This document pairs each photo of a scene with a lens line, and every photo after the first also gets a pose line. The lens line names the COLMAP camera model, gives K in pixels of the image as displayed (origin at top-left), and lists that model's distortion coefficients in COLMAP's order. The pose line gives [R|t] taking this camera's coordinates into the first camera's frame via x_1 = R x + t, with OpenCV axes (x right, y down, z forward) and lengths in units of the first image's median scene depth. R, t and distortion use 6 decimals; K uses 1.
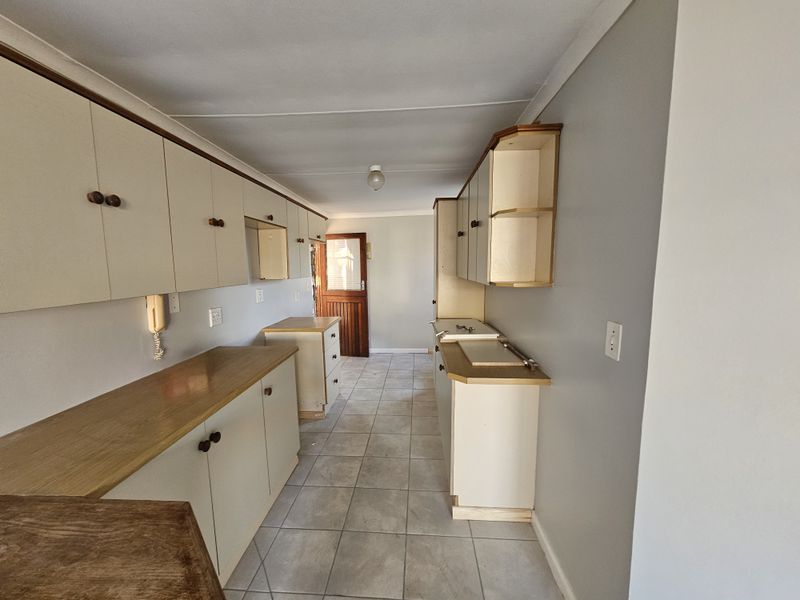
lens RADIAL K [[324.4, 0, 396.1], [0, 324.4, 302.6], [0, 0, 1]] dist [0.000818, 0.000459]
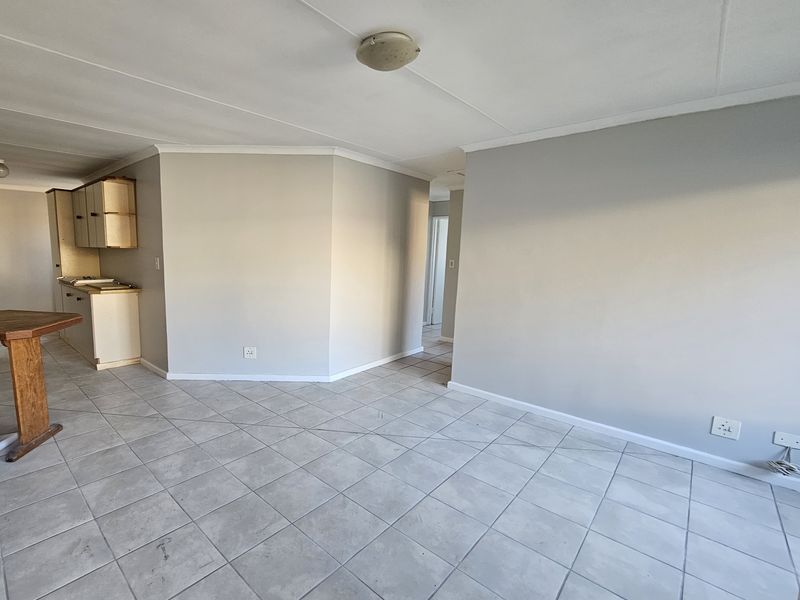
lens RADIAL K [[375.8, 0, 333.1], [0, 375.8, 301.4], [0, 0, 1]] dist [0.000701, 0.000157]
pose [[0.654462, -0.083701, 0.751448, -0.539425], [0.063409, 0.996429, 0.055763, 0.223106], [-0.753431, 0.011153, 0.657432, -1.487096]]
